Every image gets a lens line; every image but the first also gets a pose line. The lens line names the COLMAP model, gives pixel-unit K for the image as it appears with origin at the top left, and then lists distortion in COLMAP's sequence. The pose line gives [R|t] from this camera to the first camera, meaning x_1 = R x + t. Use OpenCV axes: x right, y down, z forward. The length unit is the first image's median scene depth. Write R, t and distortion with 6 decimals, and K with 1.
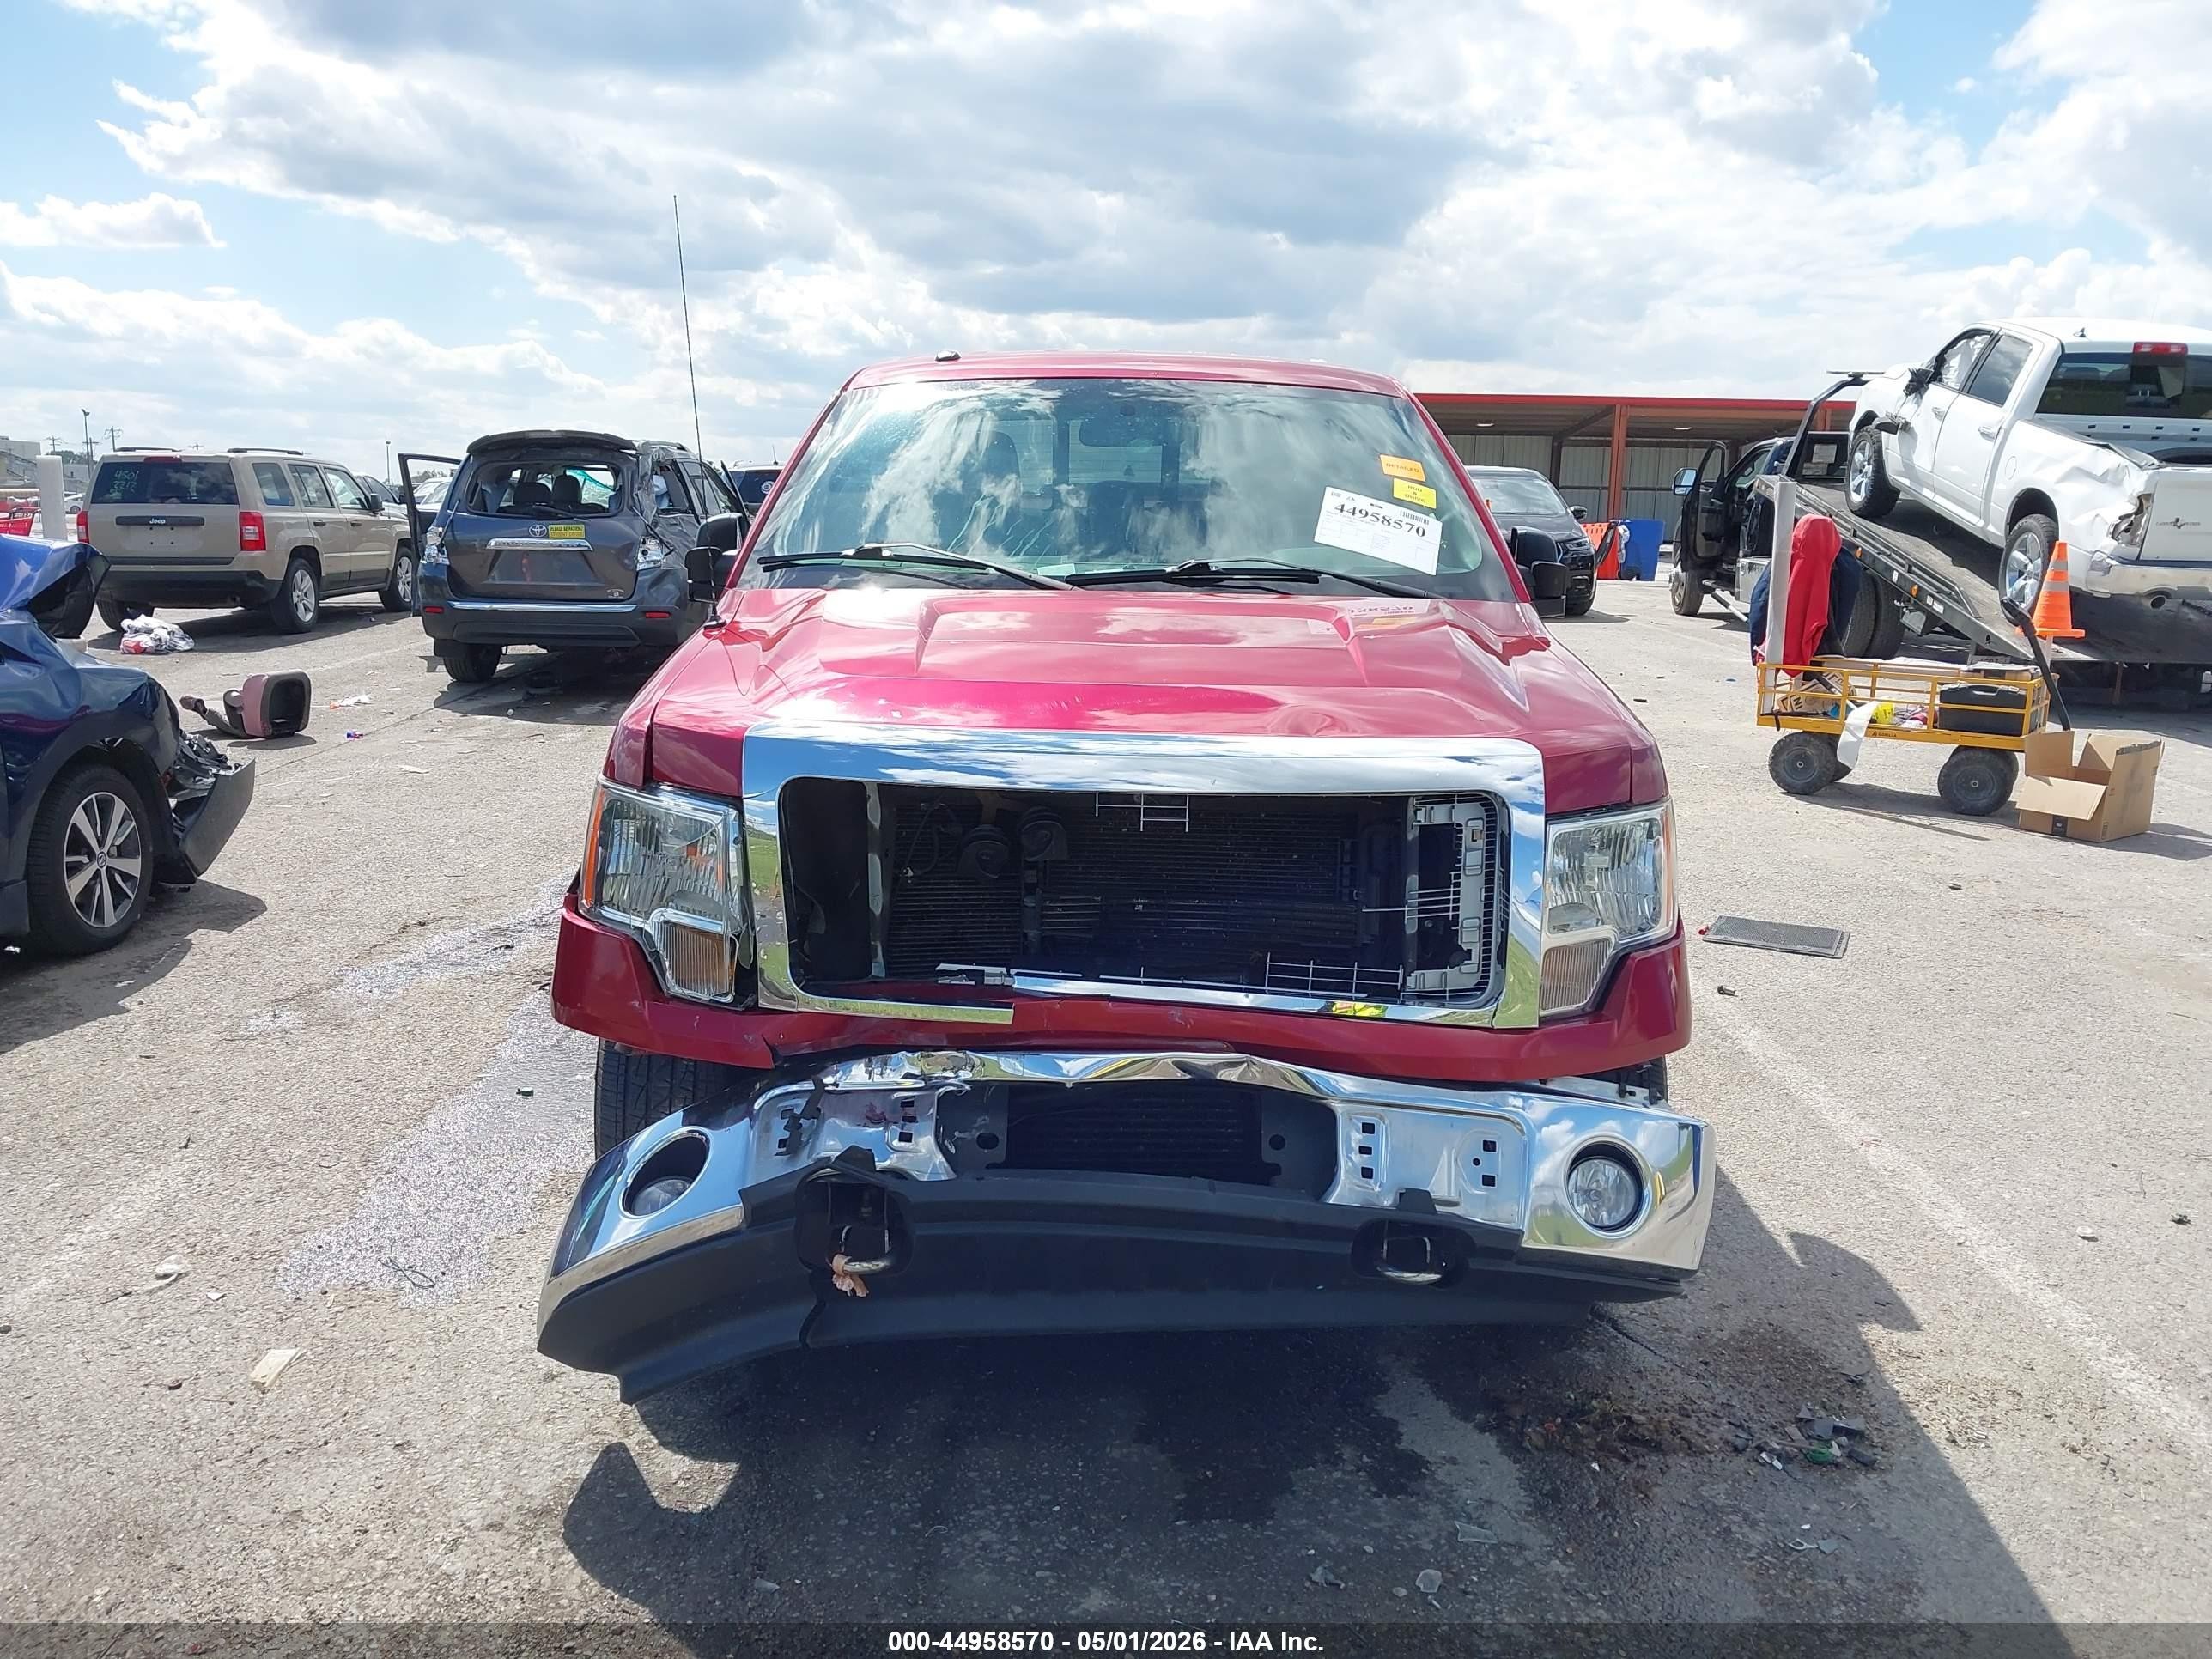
lens RADIAL K [[1758.7, 0, 1083.1], [0, 1758.7, 821.1], [0, 0, 1]] dist [0.013885, -0.007034]
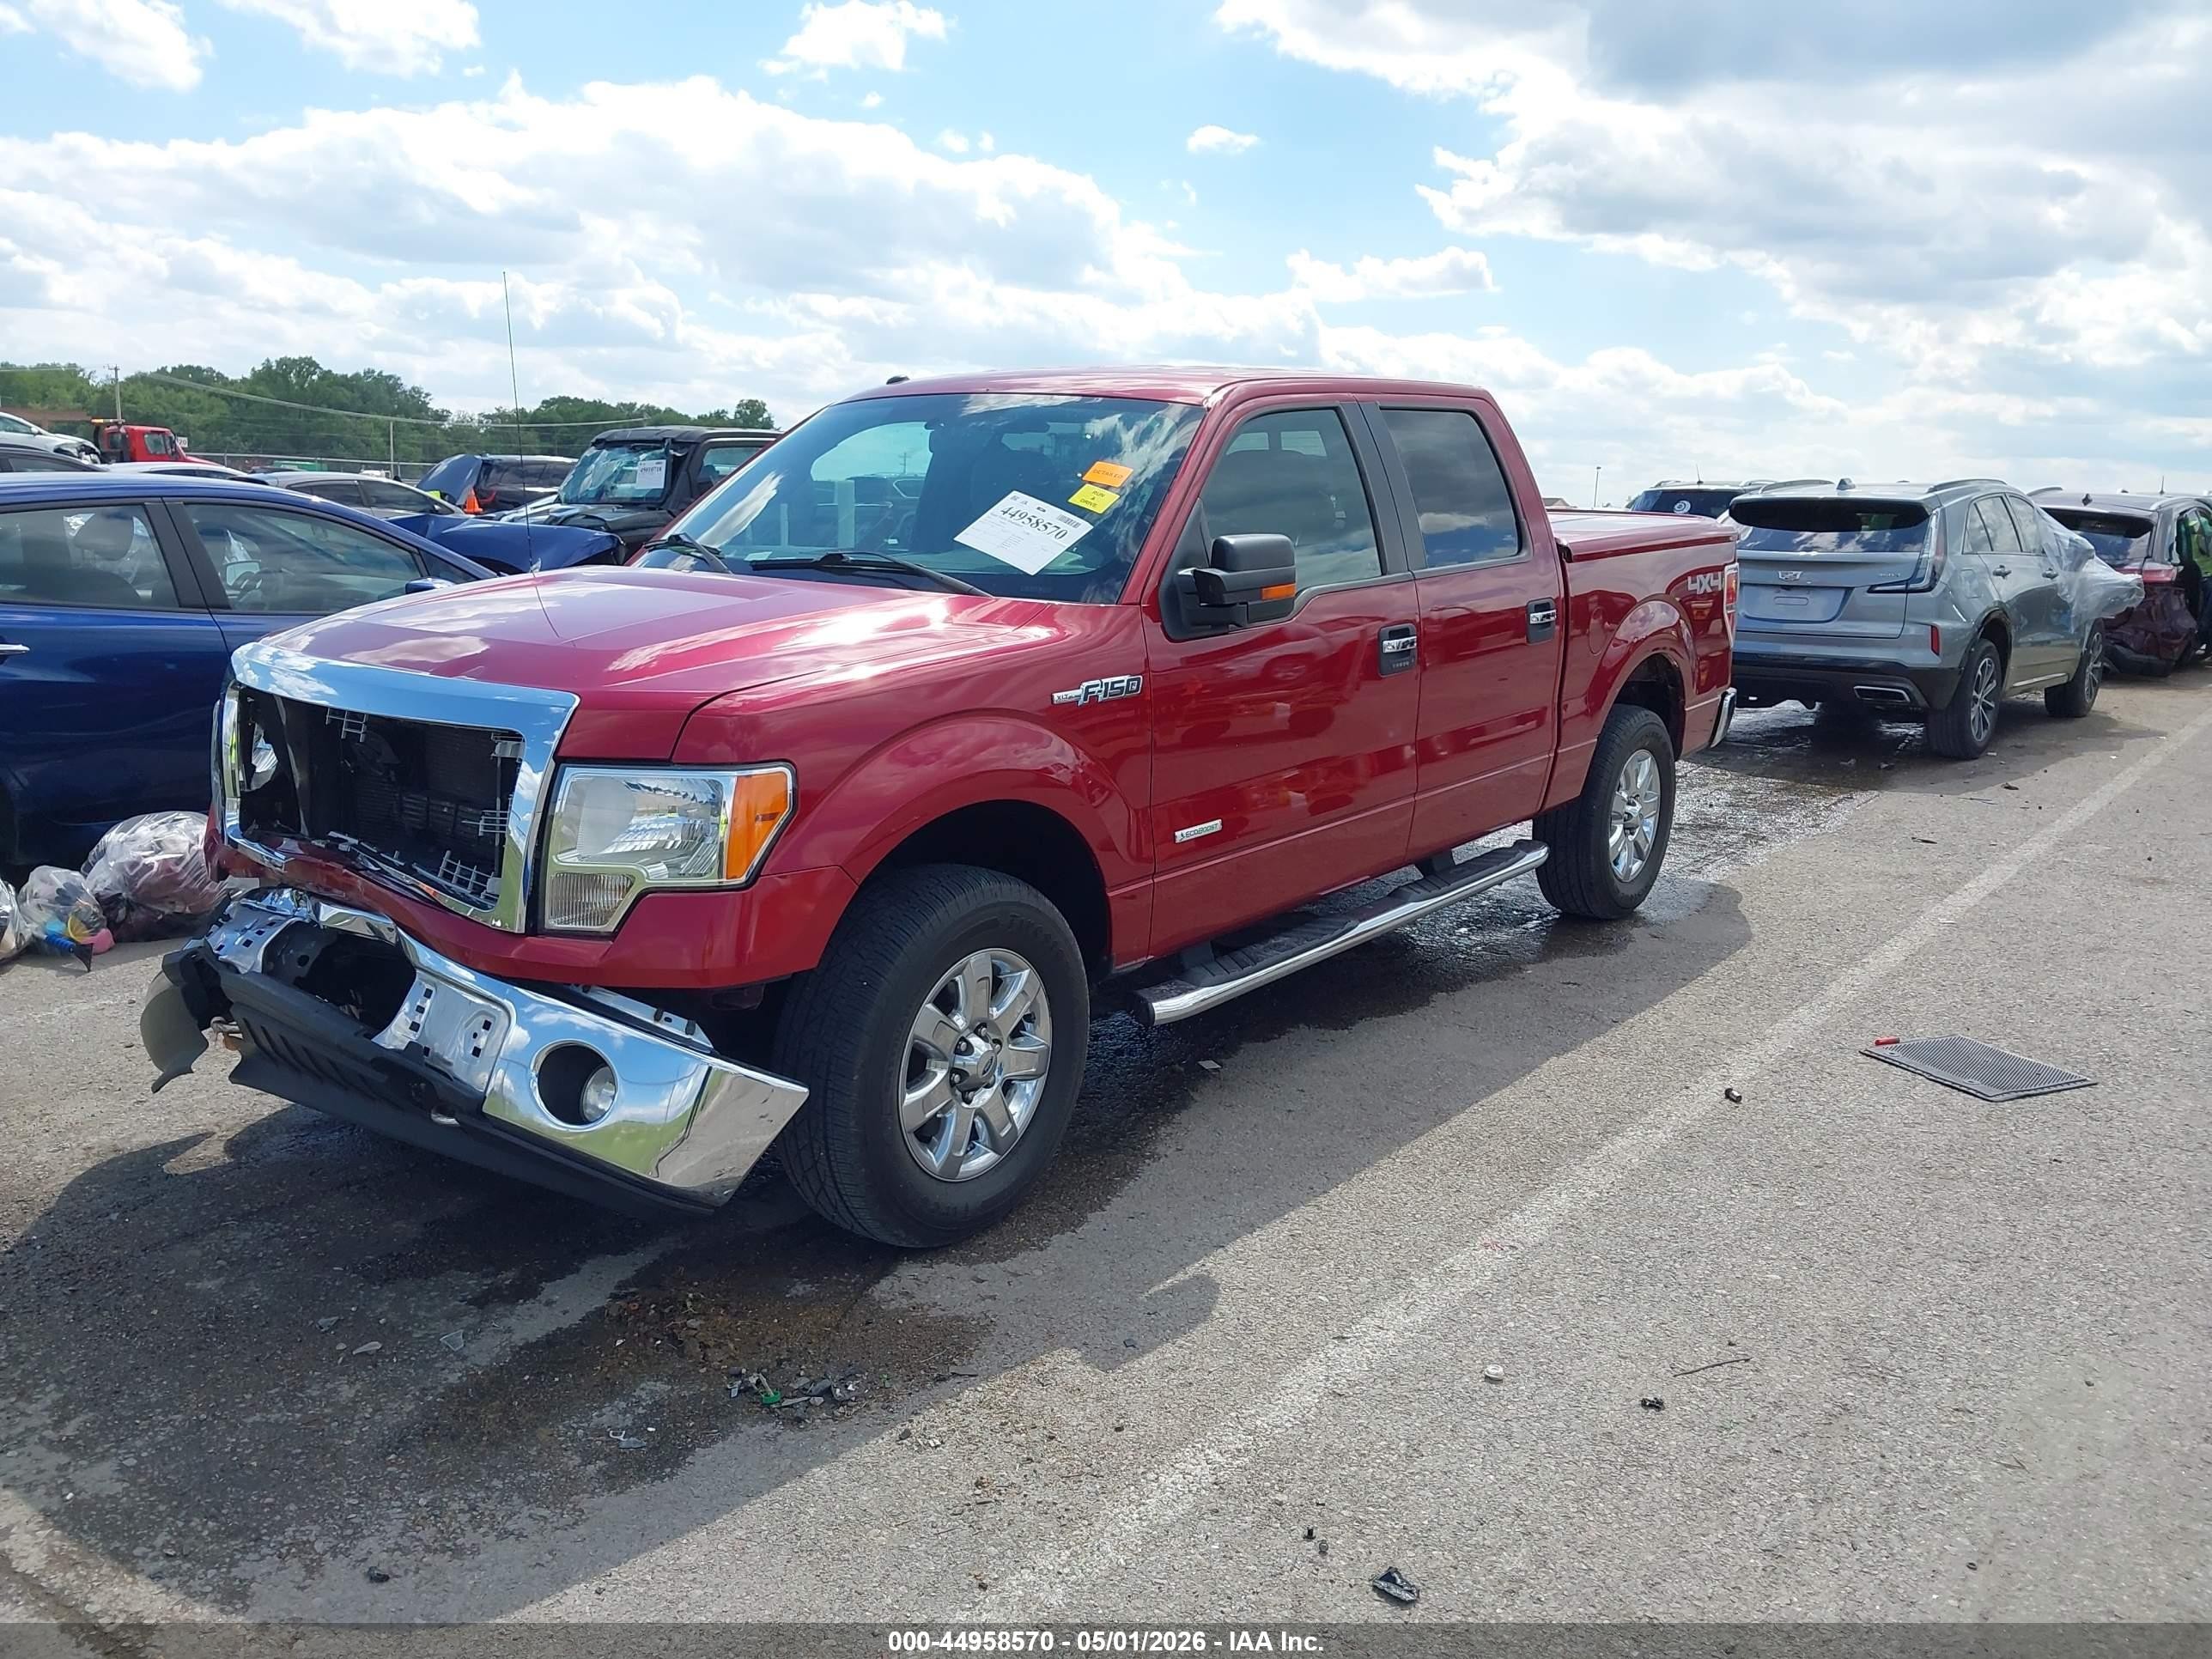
lens RADIAL K [[1758.7, 0, 1083.1], [0, 1758.7, 821.1], [0, 0, 1]] dist [0.013885, -0.007034]
pose [[0.785821, 0.118068, -0.607079, 1.157654], [-0.126579, 0.991533, 0.028990, -0.036032], [0.605361, 0.054063, 0.794113, 0.256785]]
